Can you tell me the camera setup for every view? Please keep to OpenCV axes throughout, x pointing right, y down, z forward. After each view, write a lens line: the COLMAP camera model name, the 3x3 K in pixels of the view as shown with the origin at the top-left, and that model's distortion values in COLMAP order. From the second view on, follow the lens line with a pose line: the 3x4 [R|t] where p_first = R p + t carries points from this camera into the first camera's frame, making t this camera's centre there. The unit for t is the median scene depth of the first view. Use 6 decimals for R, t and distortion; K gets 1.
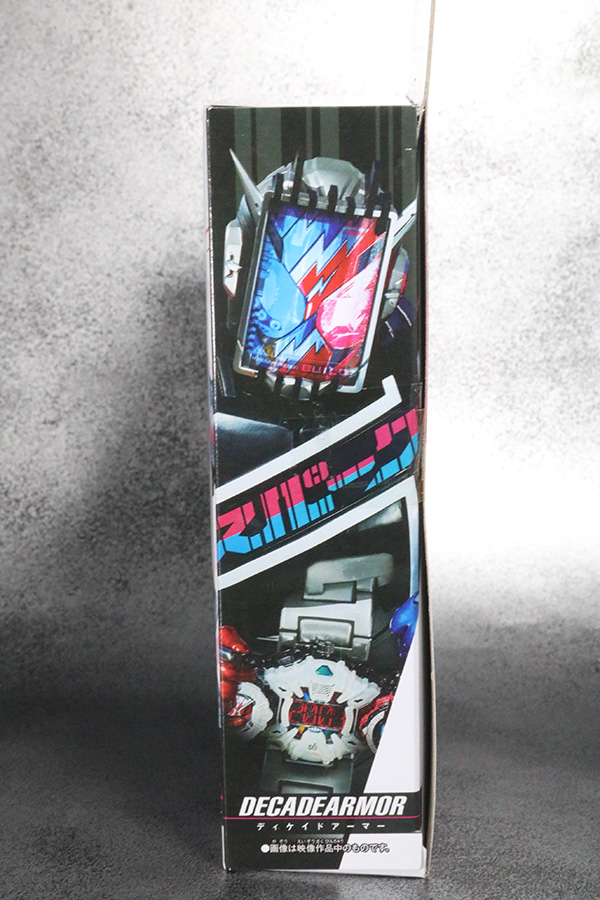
lens RADIAL K [[2537.4, 0, 323.9], [0, 2537.4, 407.5], [0, 0, 1]] dist [0.095892, 0.000000]
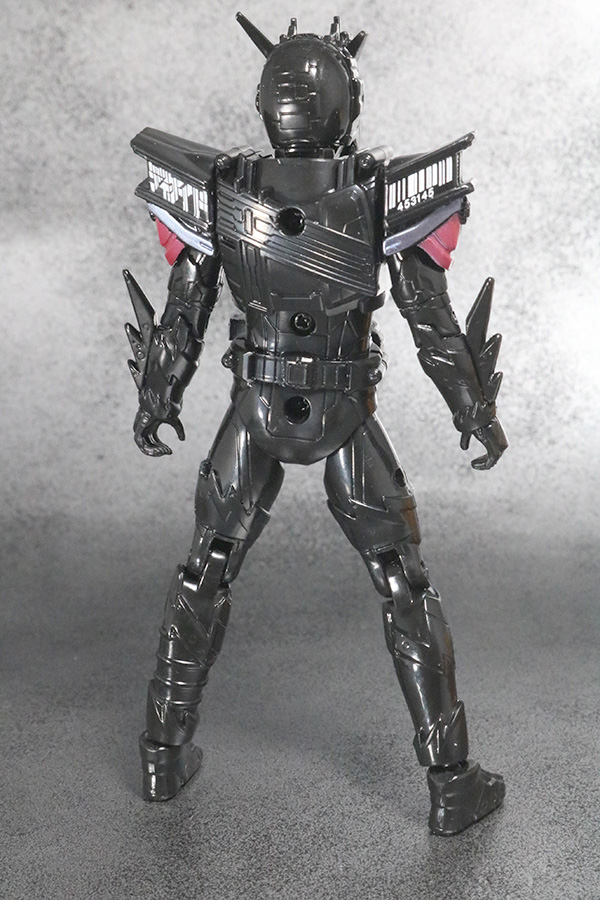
lens RADIAL K [[2143.0, 0, 304.3], [0, 2143.0, 429.6], [0, 0, 1]] dist [0.049504, 0.000000]
pose [[0.980538, -0.013887, -0.195838, 0.014886], [0.018891, 0.999540, 0.023710, 0.034731], [0.195419, -0.026948, 0.980350, 0.224030]]
